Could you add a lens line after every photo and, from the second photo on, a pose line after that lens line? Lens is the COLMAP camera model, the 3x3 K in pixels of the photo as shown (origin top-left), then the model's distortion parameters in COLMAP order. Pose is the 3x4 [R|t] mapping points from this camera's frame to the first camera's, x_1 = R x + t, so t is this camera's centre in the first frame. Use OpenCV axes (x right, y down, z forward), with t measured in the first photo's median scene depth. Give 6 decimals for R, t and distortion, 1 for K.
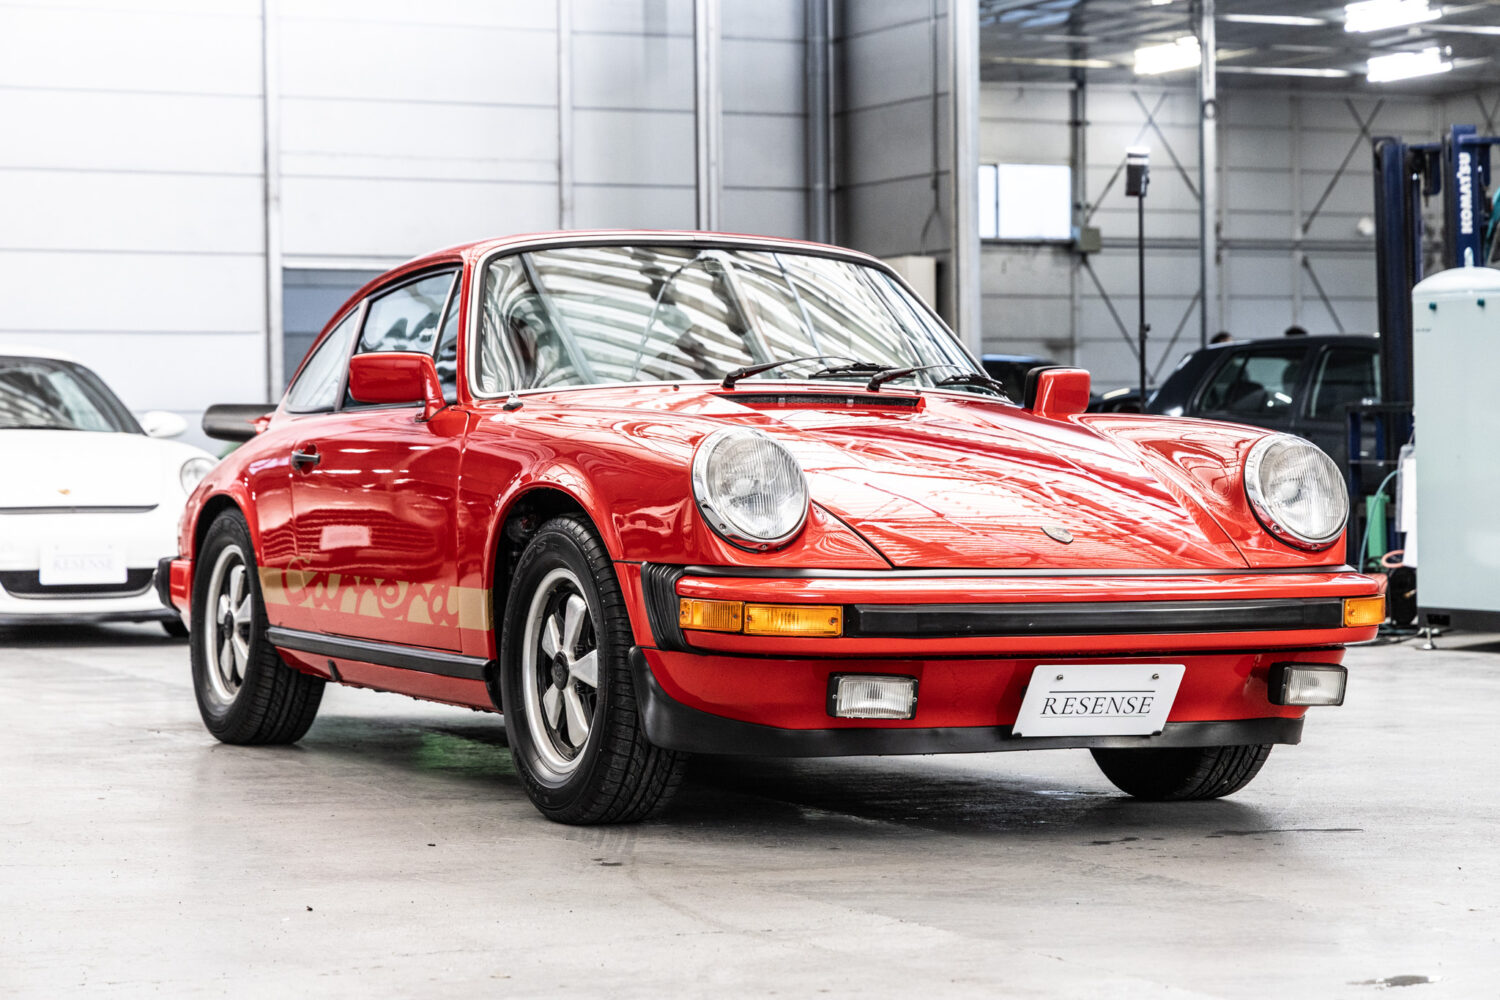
lens RADIAL K [[3607.3, 0, 751.1], [0, 3607.3, 448.5], [0, 0, 1]] dist [0.102726, -0.506579]
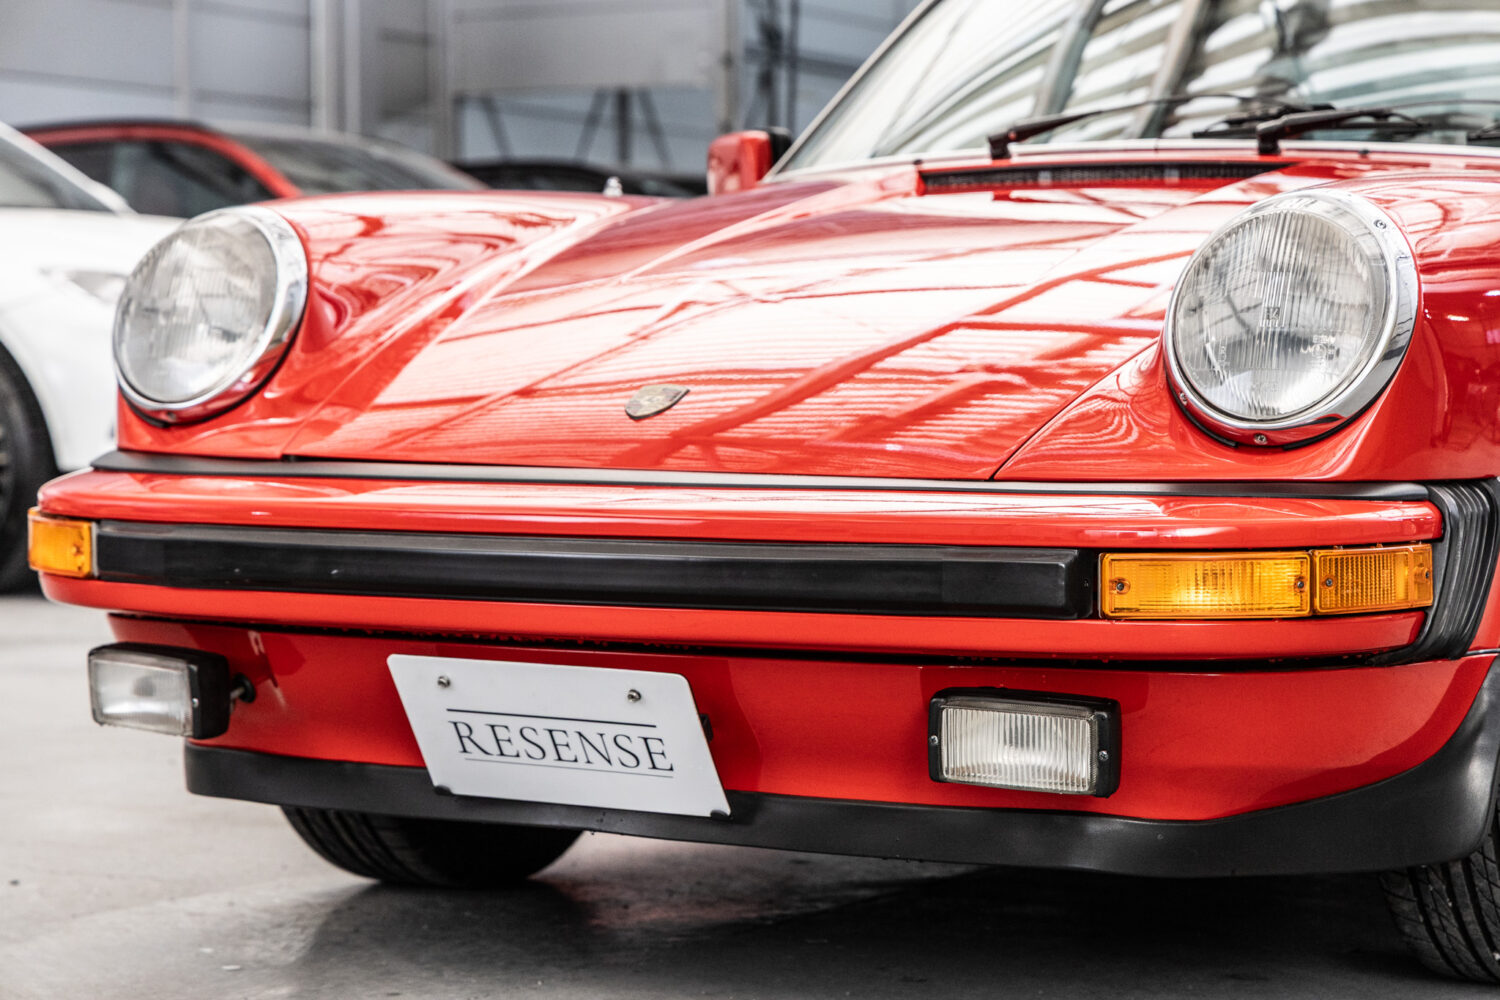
lens RADIAL K [[3532.3, 0, 750.0], [0, 3532.3, 500.0], [0, 0, 1]] dist [-0.084639, -0.315788]
pose [[0.576241, 0.026322, -0.816855, 0.497389], [0.002351, 0.999424, 0.033863, 0.021131], [0.817276, -0.021434, 0.575848, 0.735362]]
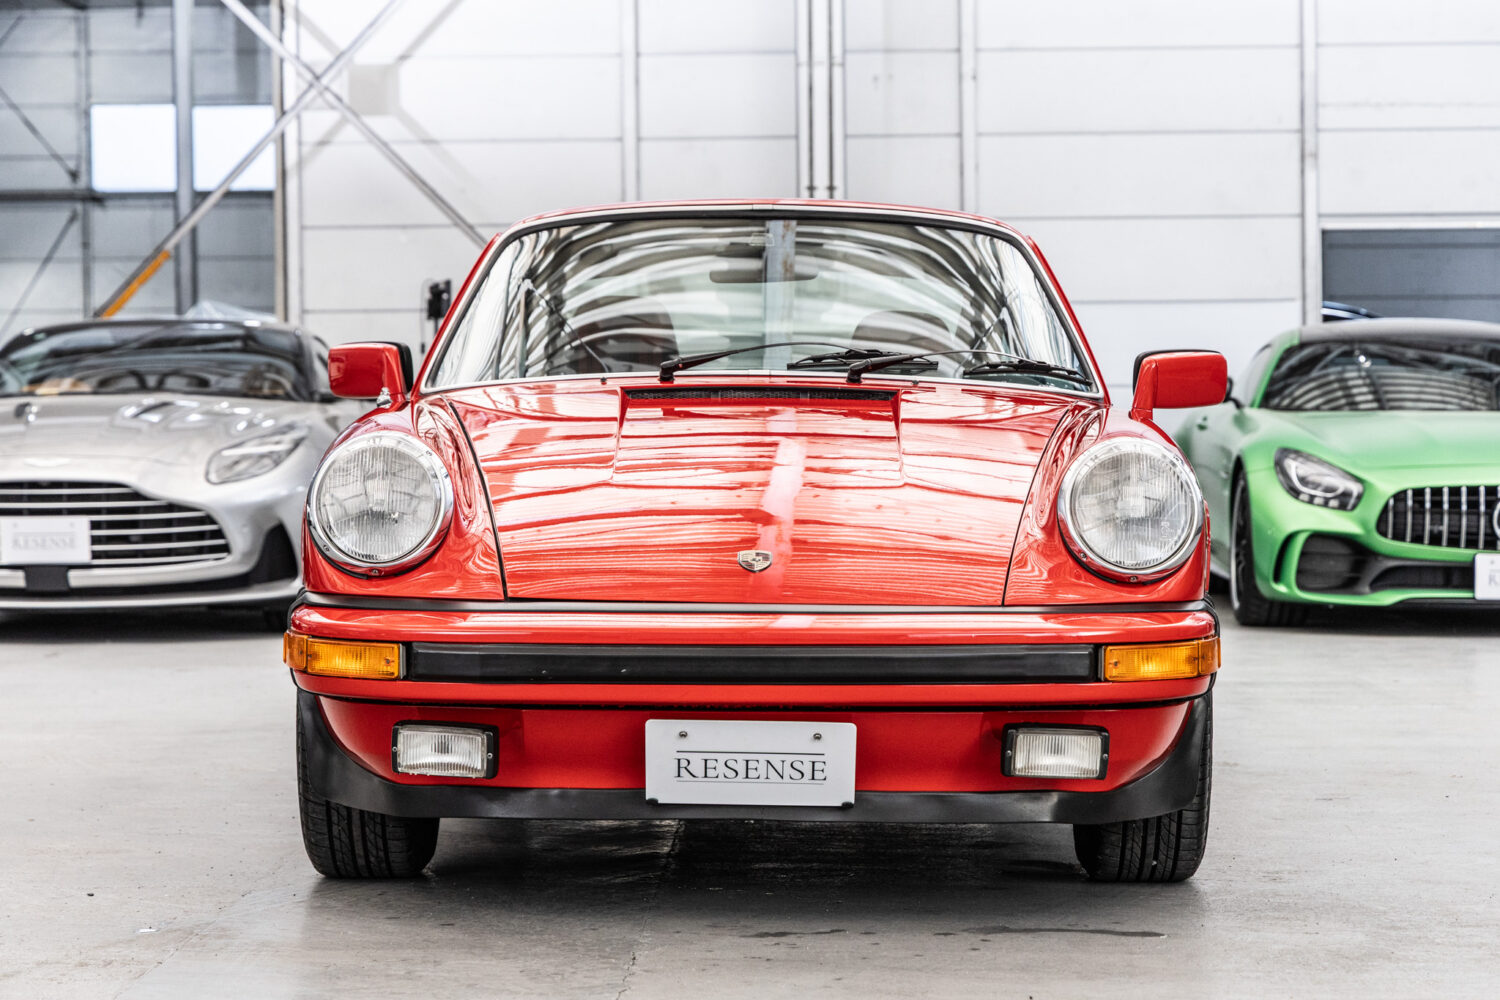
lens RADIAL K [[3705.8, 0, 780.2], [0, 3705.8, 520.4], [0, 0, 1]] dist [0.002994, 0.735611]
pose [[0.906122, 0.010387, -0.422889, 0.455488], [0.002234, 0.999567, 0.029338, -0.010721], [0.423010, -0.027529, 0.905707, 0.231343]]
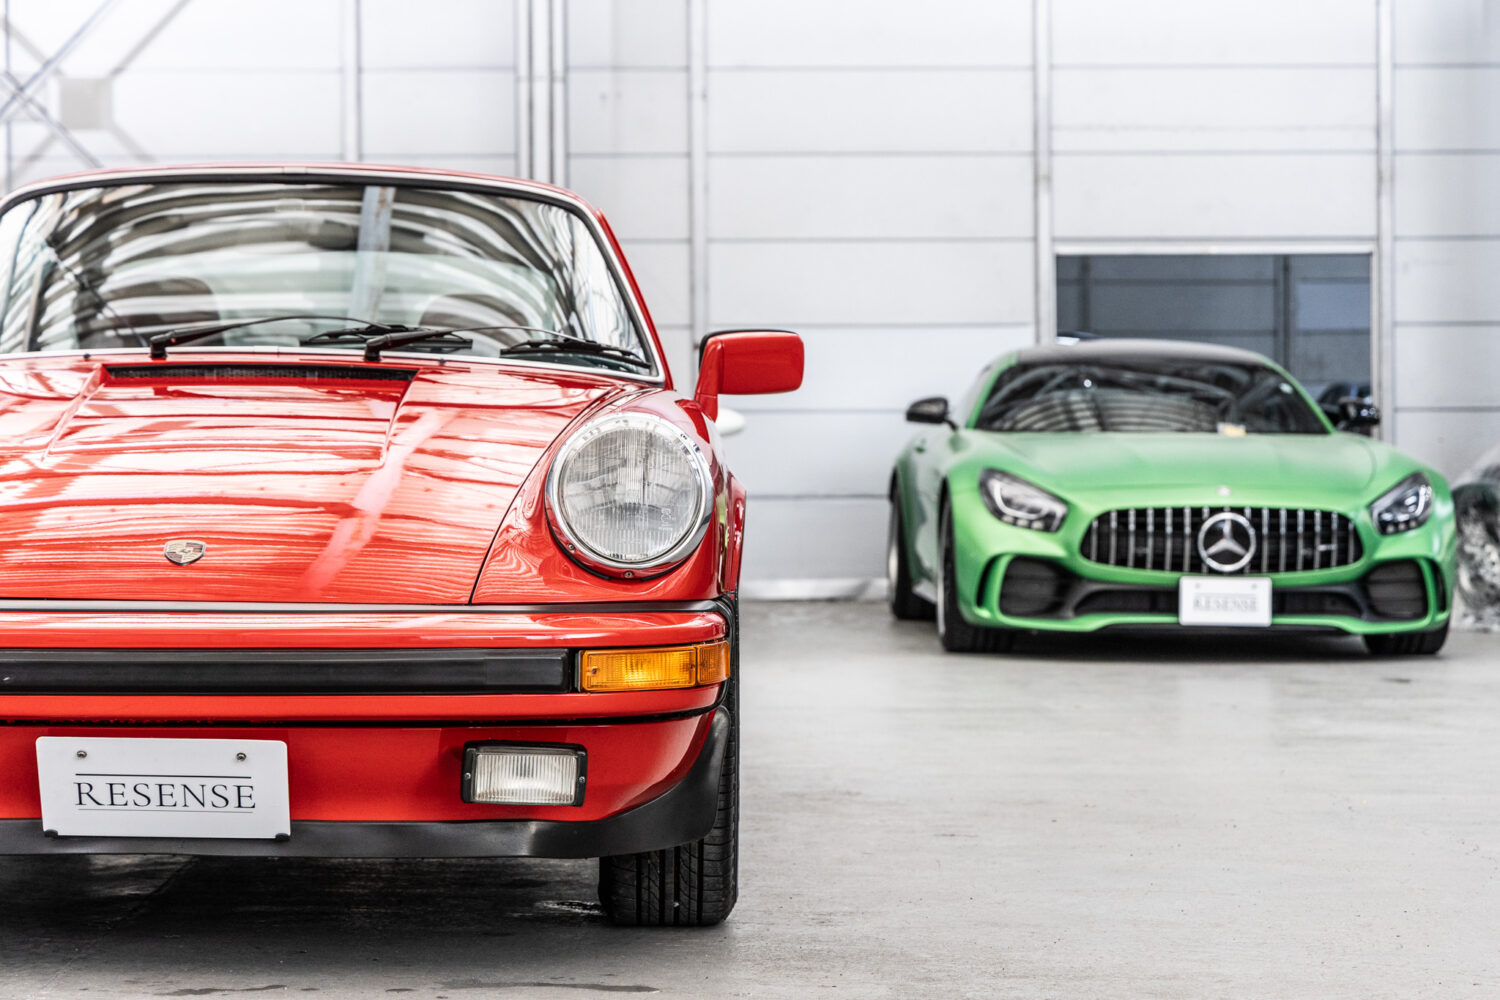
lens RADIAL K [[3607.3, 0, 751.1], [0, 3607.3, 448.5], [0, 0, 1]] dist [0.102726, -0.506579]
pose [[0.922487, 0.000676, -0.386028, 0.468737], [-0.001636, 0.999996, -0.002158, 0.004661], [0.386025, 0.002622, 0.922485, 0.386894]]
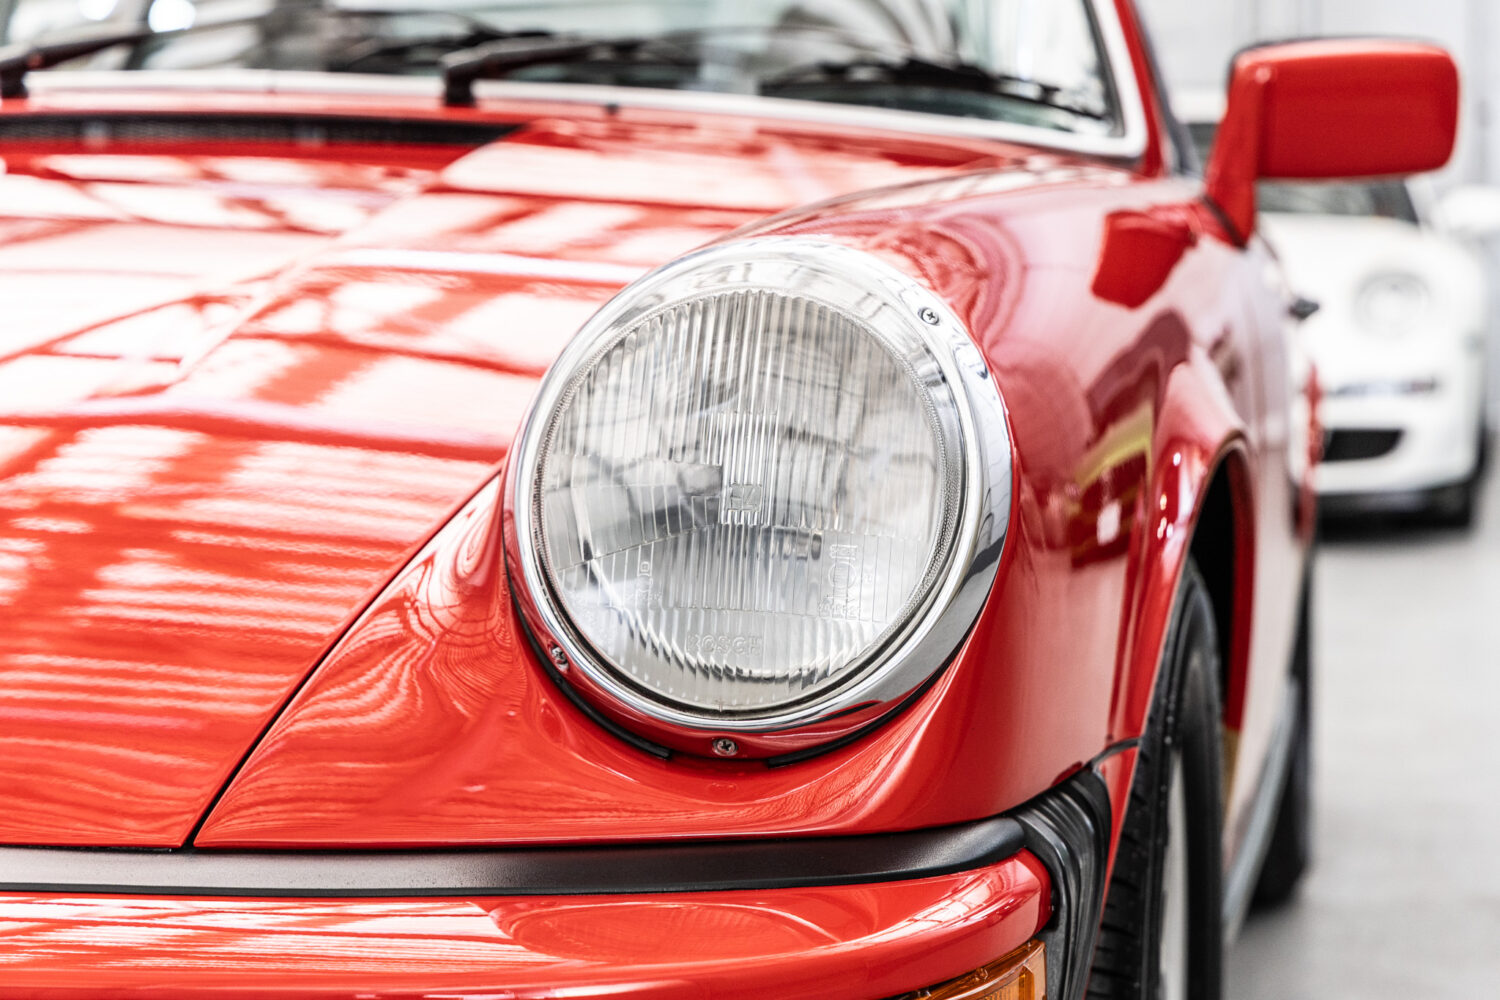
lens RADIAL K [[3607.3, 0, 751.1], [0, 3607.3, 448.5], [0, 0, 1]] dist [0.102726, -0.506579]
pose [[0.812889, 0.040991, -0.580974, 0.300142], [-0.008376, 0.998240, 0.058712, -0.004440], [0.582358, -0.042860, 0.811802, 0.862777]]
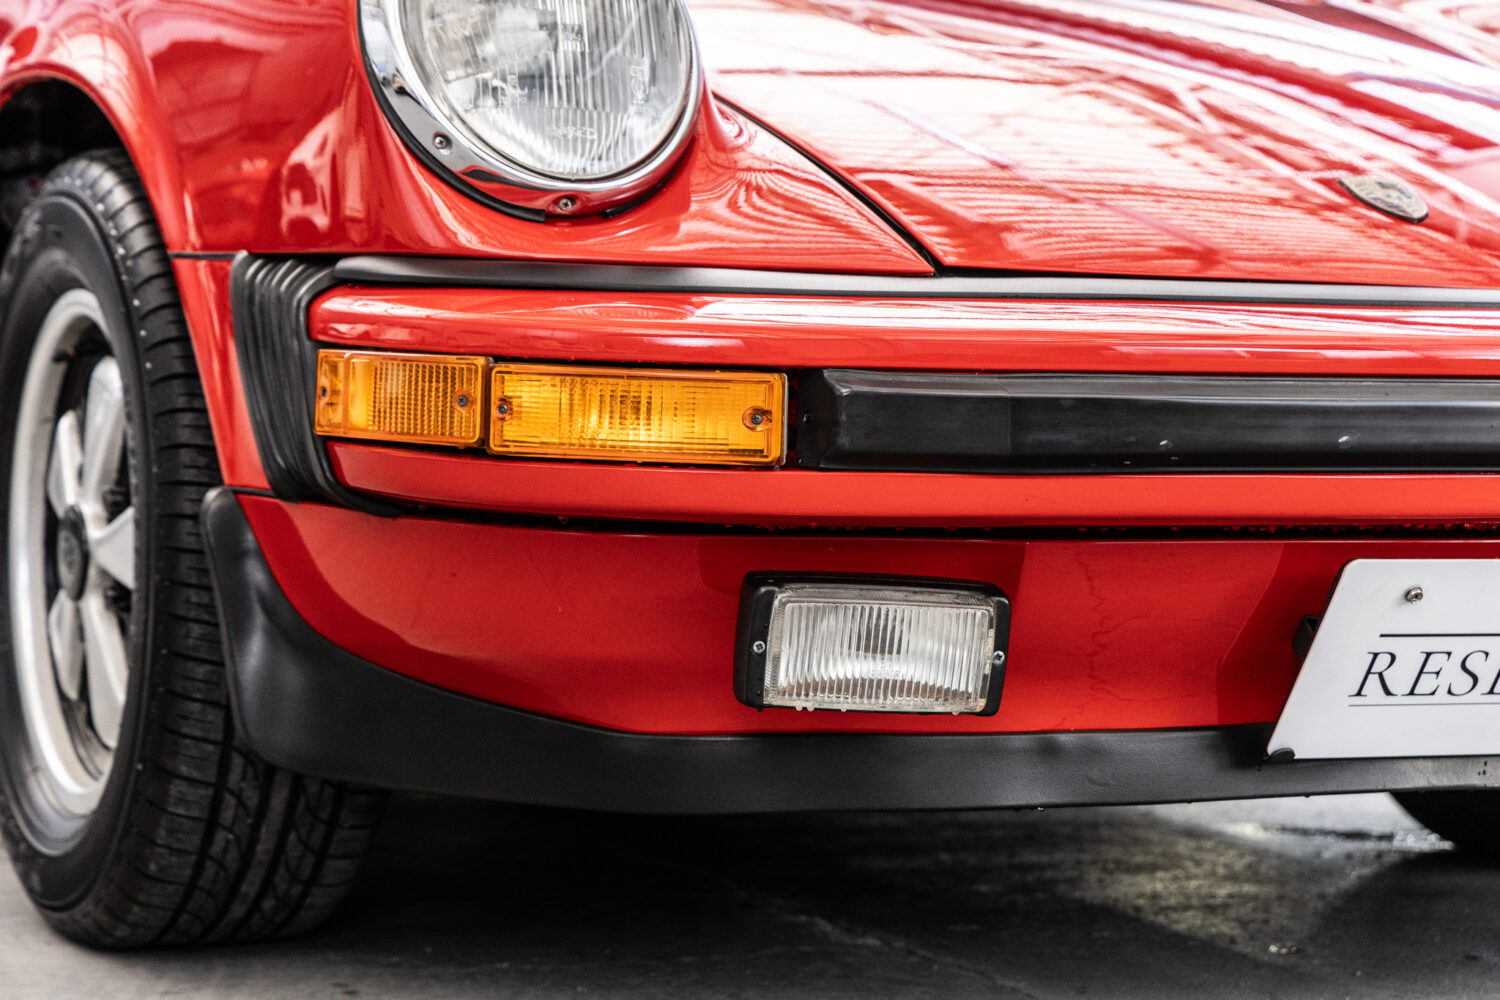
lens RADIAL K [[3607.3, 0, 751.1], [0, 3607.3, 448.5], [0, 0, 1]] dist [0.102726, -0.506579]
pose [[0.999901, 0.014044, 0.000551, 0.020950], [-0.014055, 0.999157, 0.038571, 0.036012], [-0.000009, -0.038575, 0.999256, 0.637474]]
